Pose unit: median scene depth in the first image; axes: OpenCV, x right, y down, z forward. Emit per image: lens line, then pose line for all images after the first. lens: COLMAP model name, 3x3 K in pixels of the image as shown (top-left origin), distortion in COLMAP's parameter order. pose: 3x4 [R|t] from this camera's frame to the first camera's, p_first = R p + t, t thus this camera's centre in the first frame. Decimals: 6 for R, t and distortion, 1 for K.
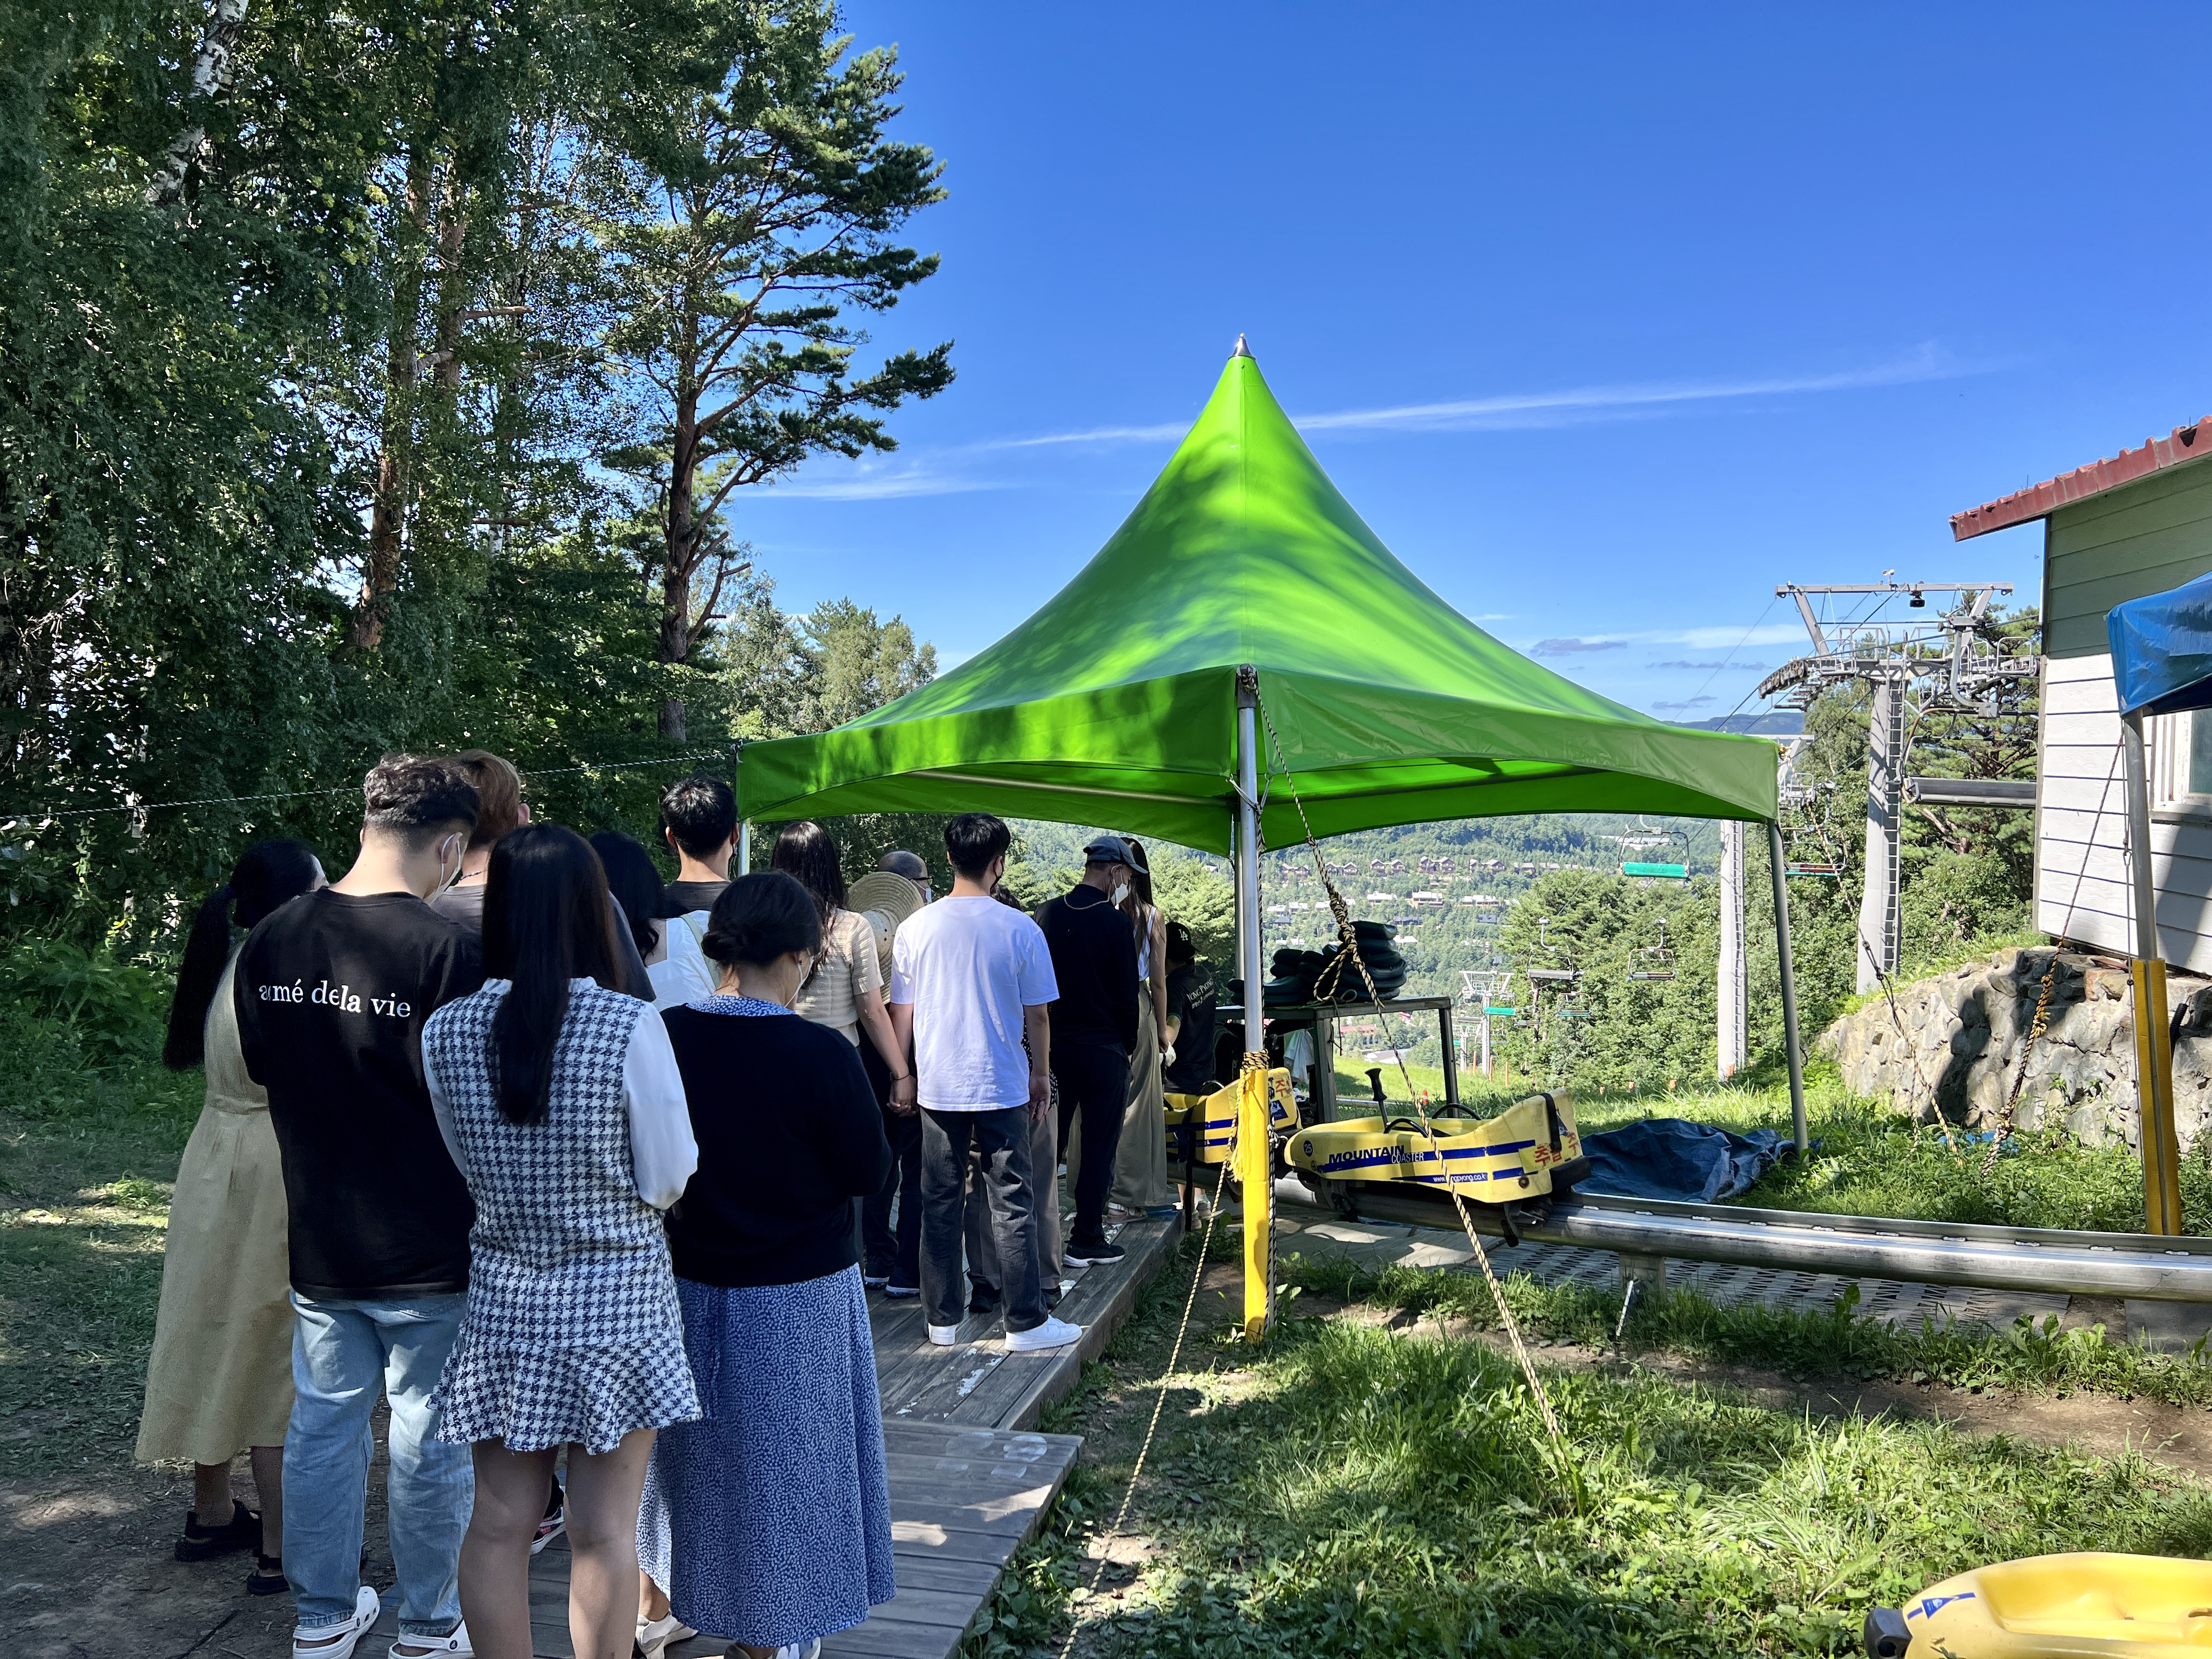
lens RADIAL K [[1700.3, 0, 1106.0], [0, 1700.3, 829.5], [0, 0, 1]] dist [0.157627, -0.351450]
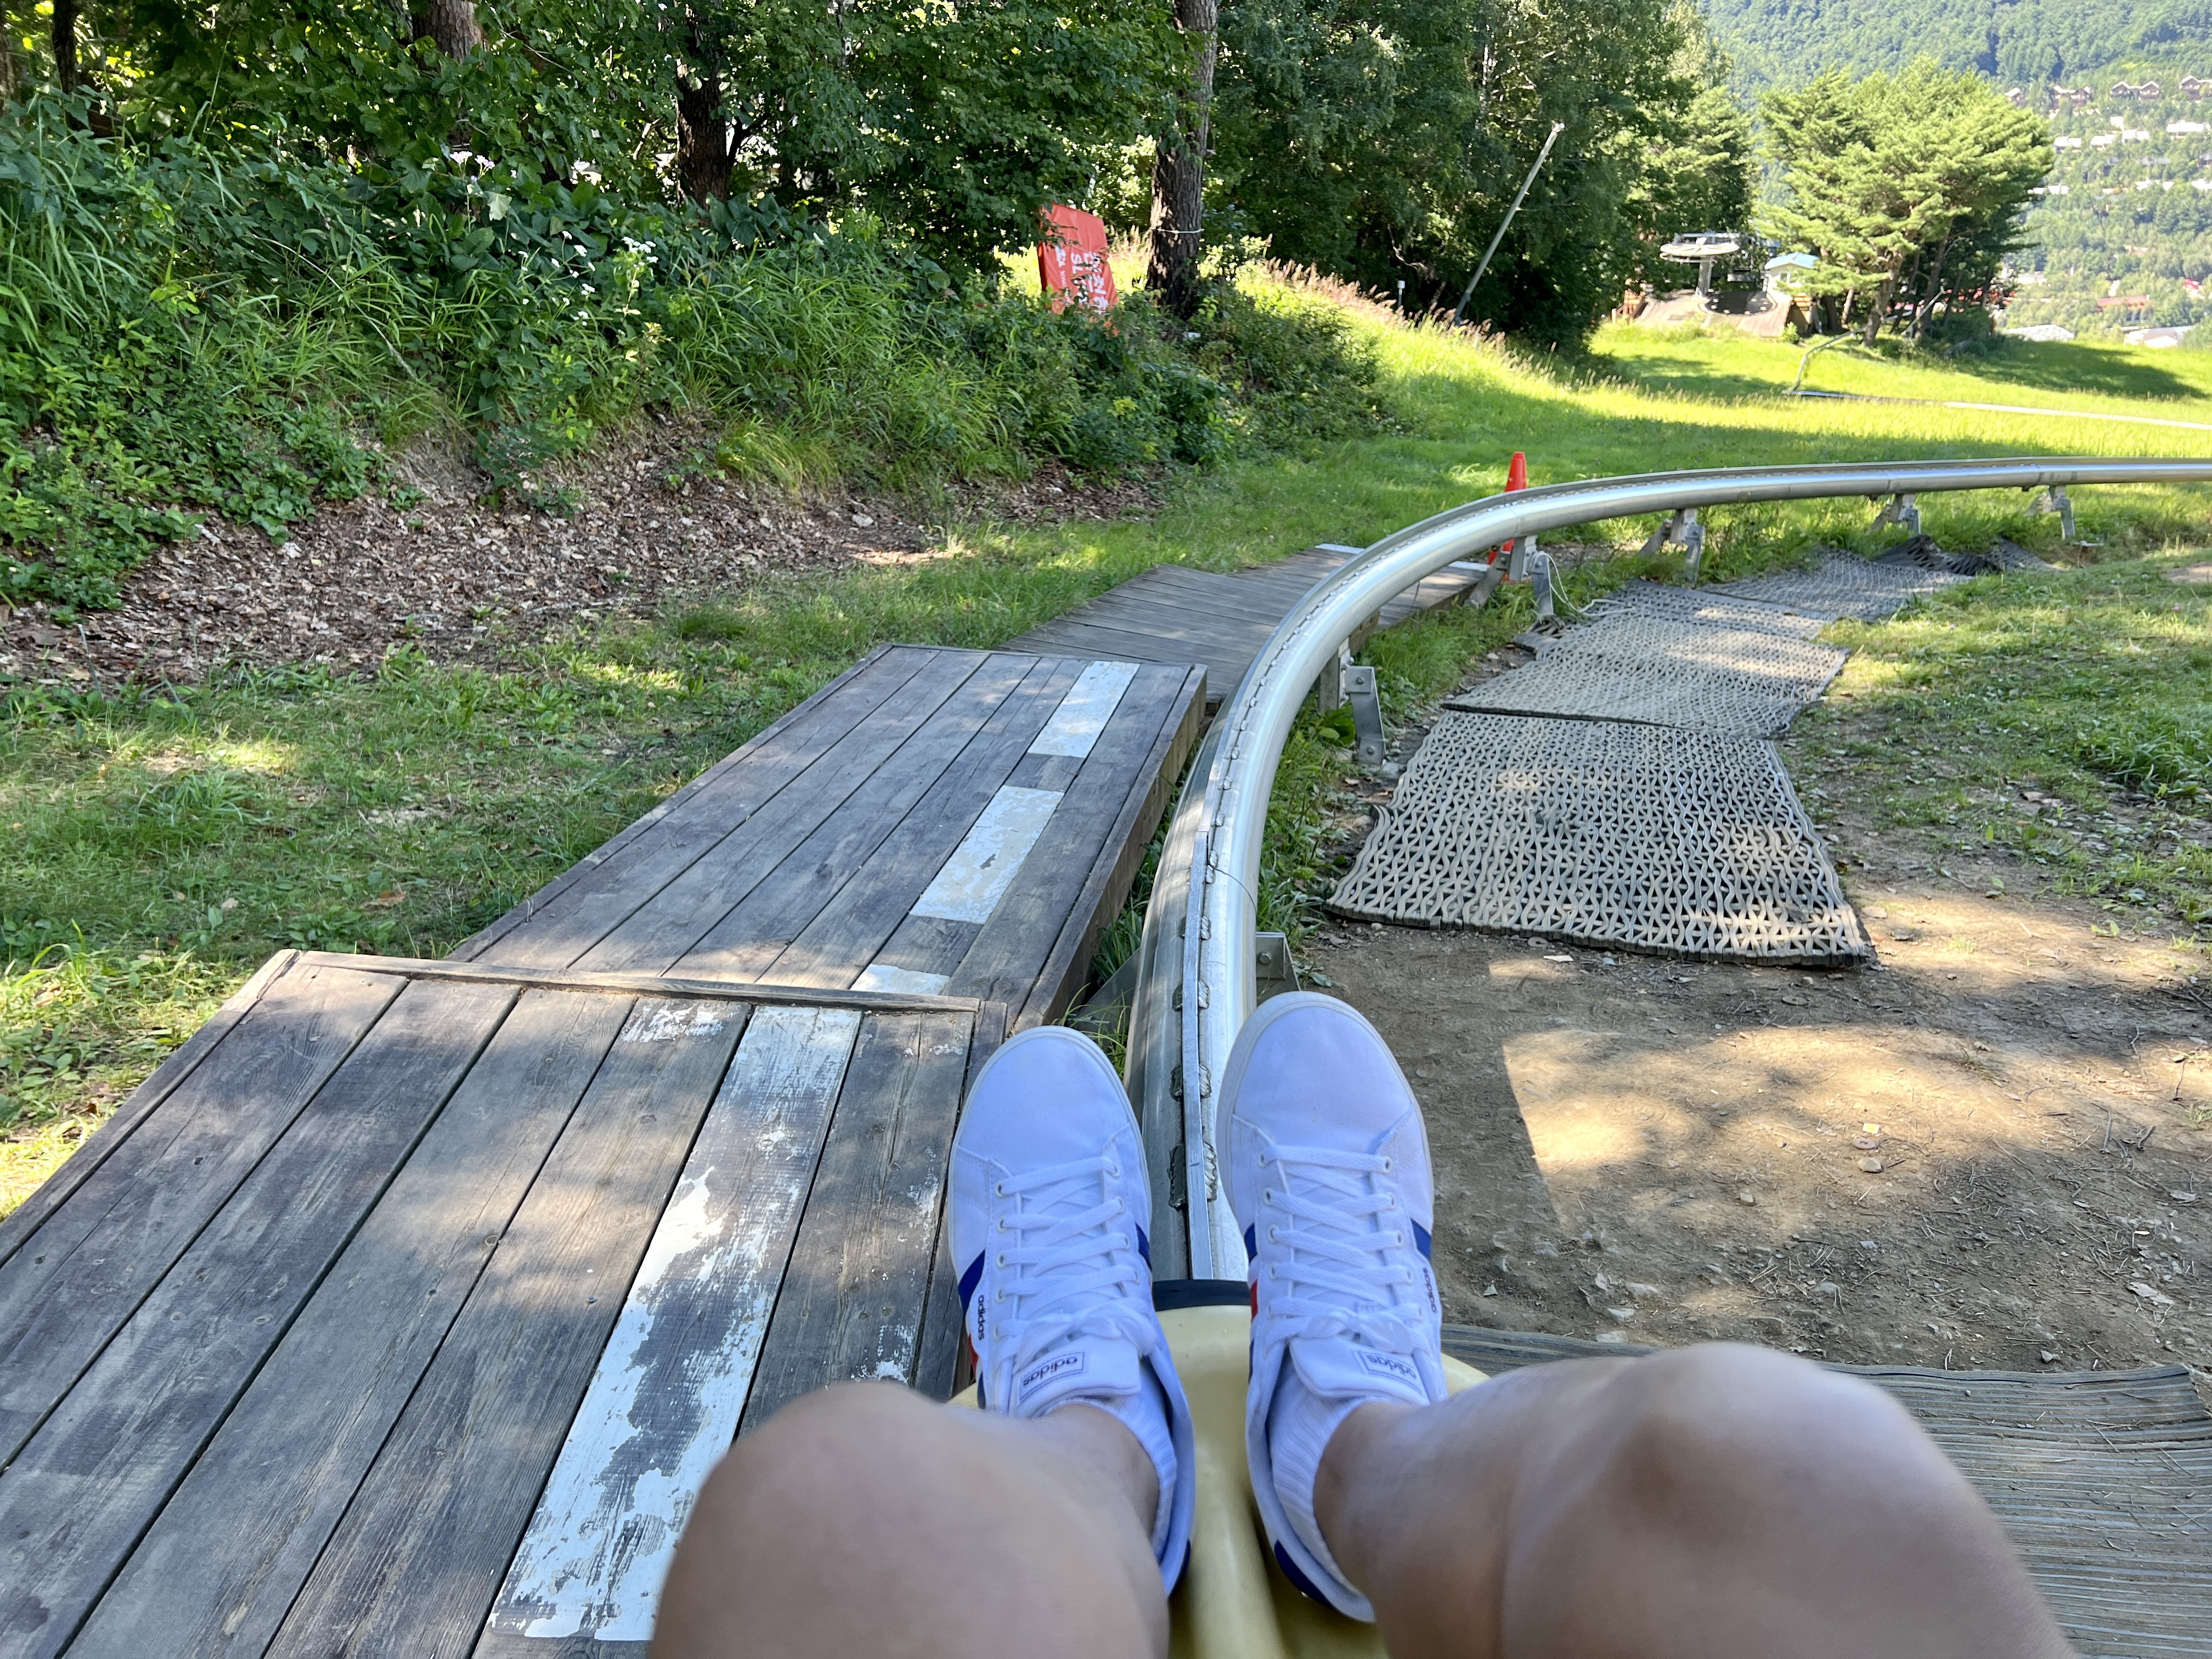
lens RADIAL K [[1638.9, 0, 1089.5], [0, 1638.9, 806.6], [0, 0, 1]] dist [0.057004, -0.065115]
pose [[0.930091, 0.108007, -0.351091, -0.023782], [0.042203, 0.918046, 0.394221, 0.016293], [0.364896, -0.381478, 0.849309, 0.177087]]
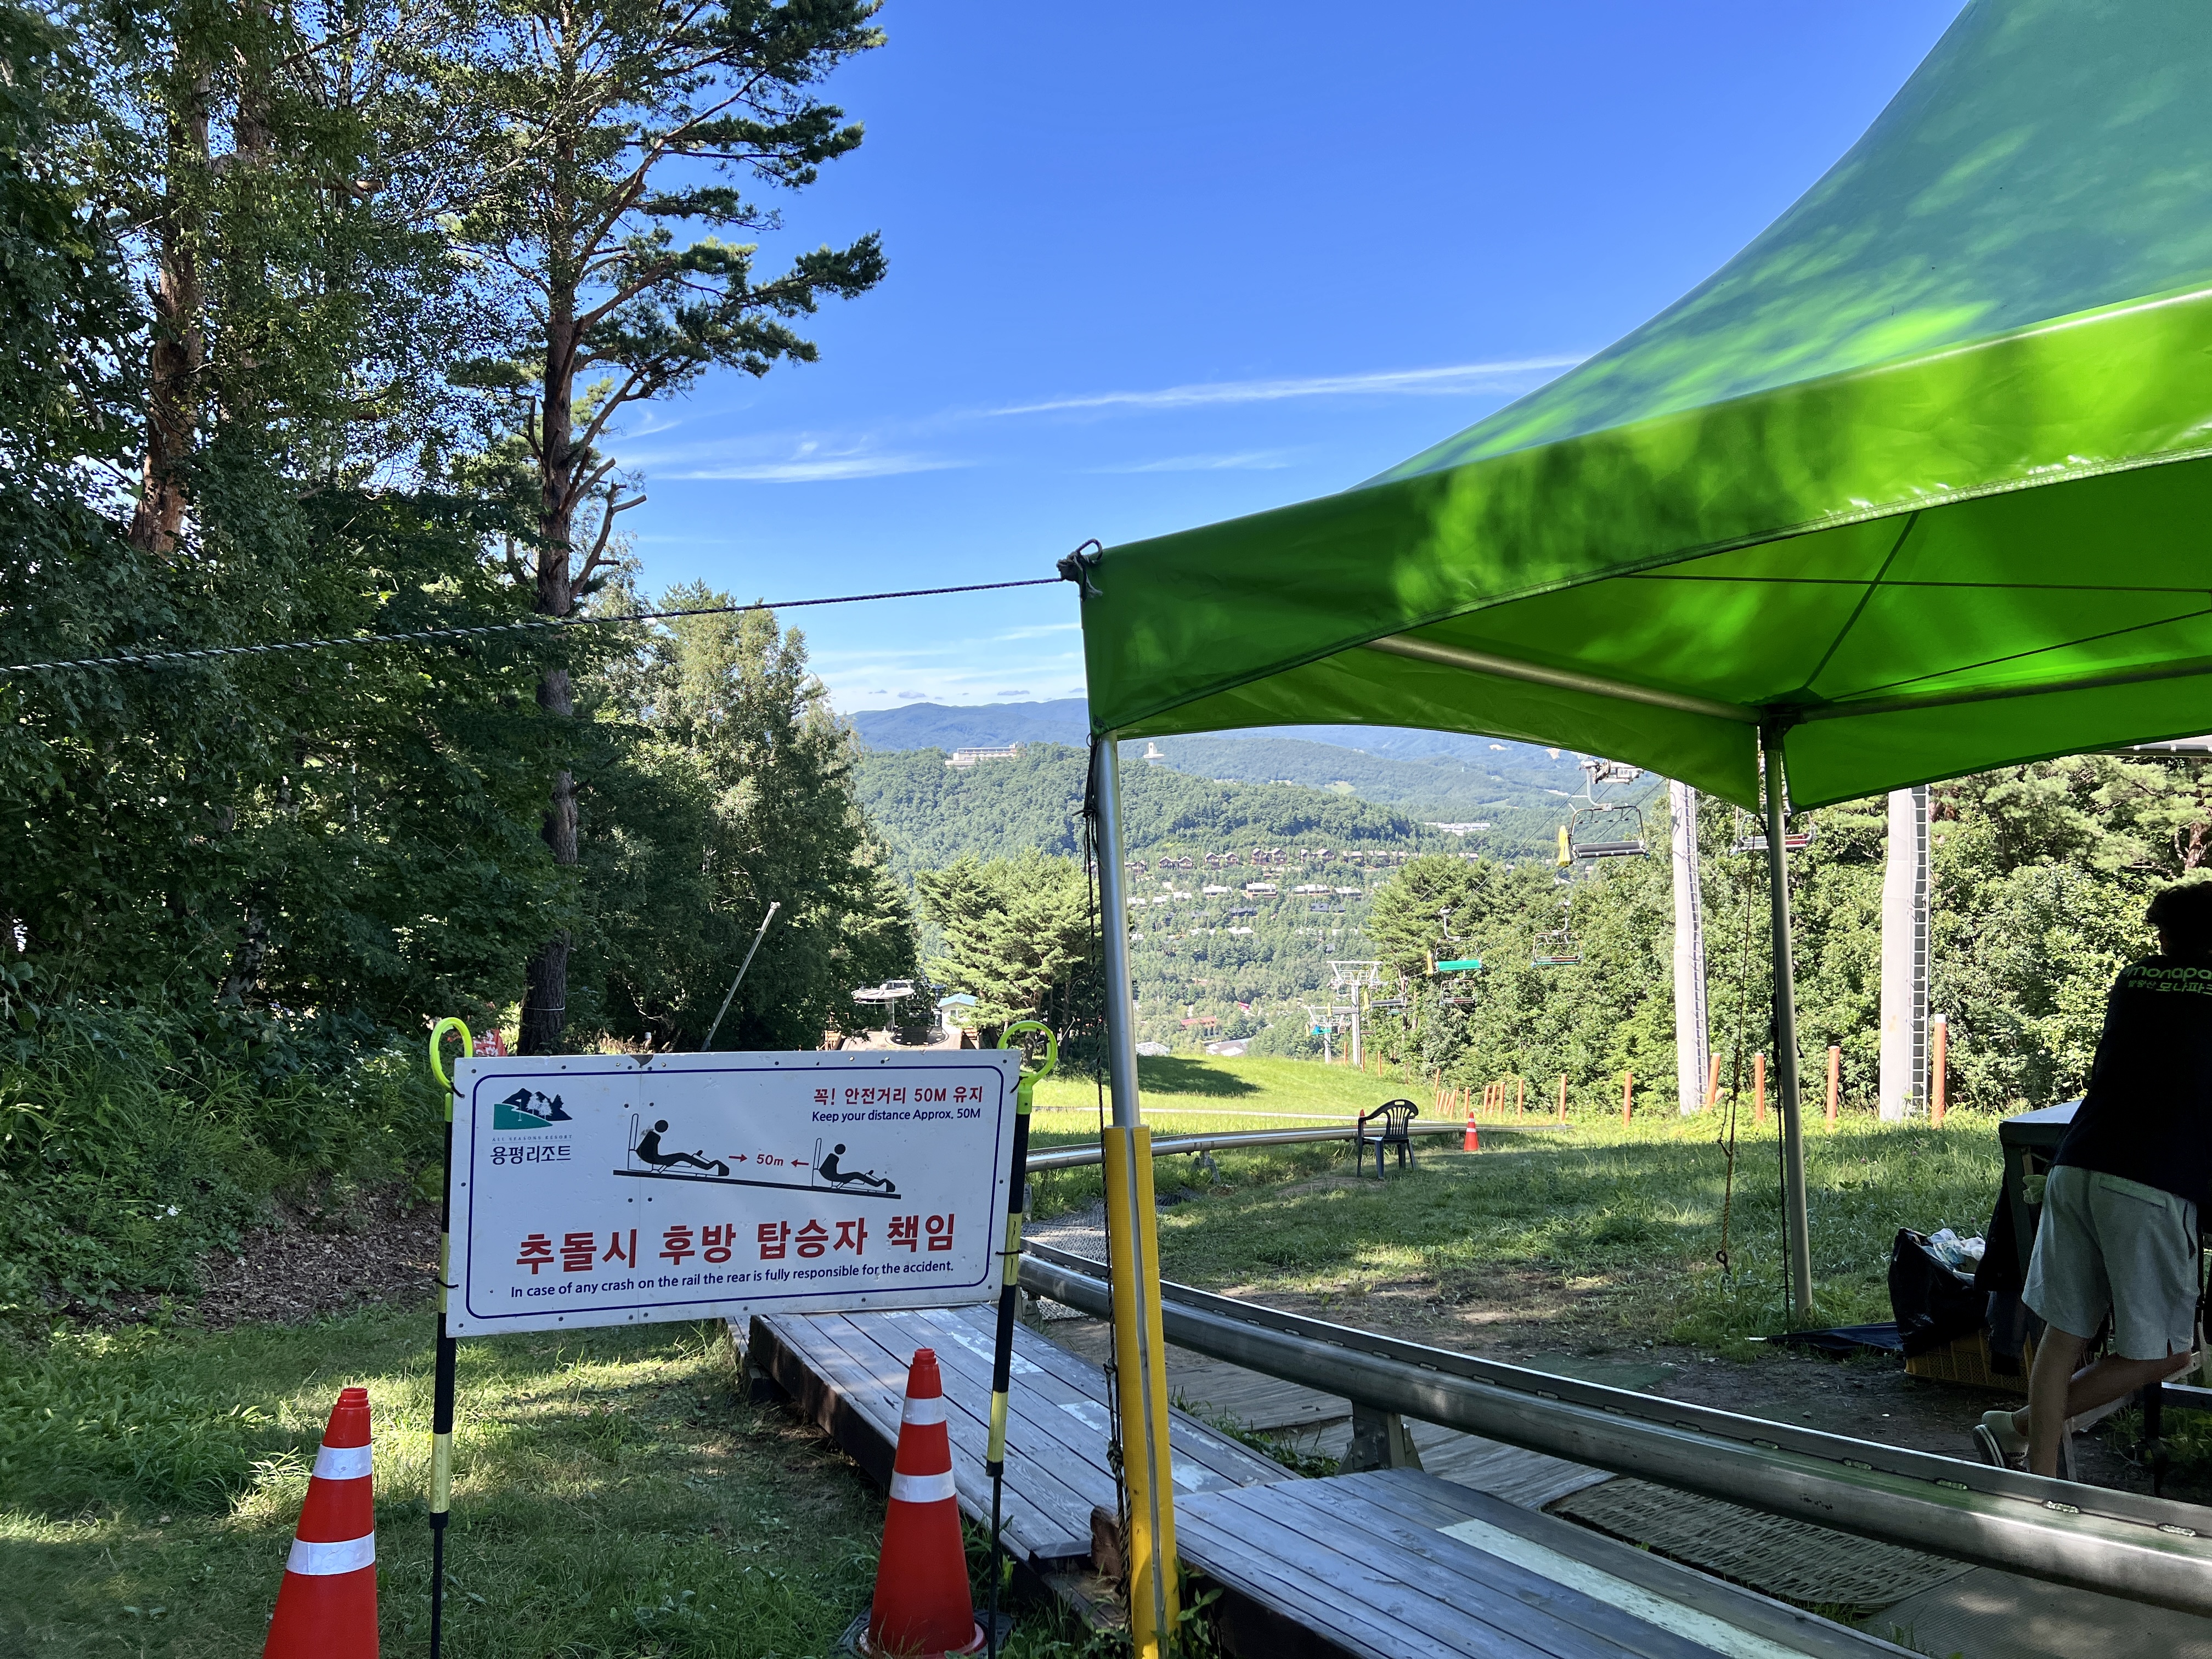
lens RADIAL K [[1661.0, 0, 1086.7], [0, 1661.0, 838.6], [0, 0, 1]] dist [0.152149, -0.317854]
pose [[0.994635, -0.030028, 0.098993, -0.041019], [0.029551, 0.999544, 0.006281, 0.003025], [-0.099137, -0.003322, 0.995068, 0.093751]]
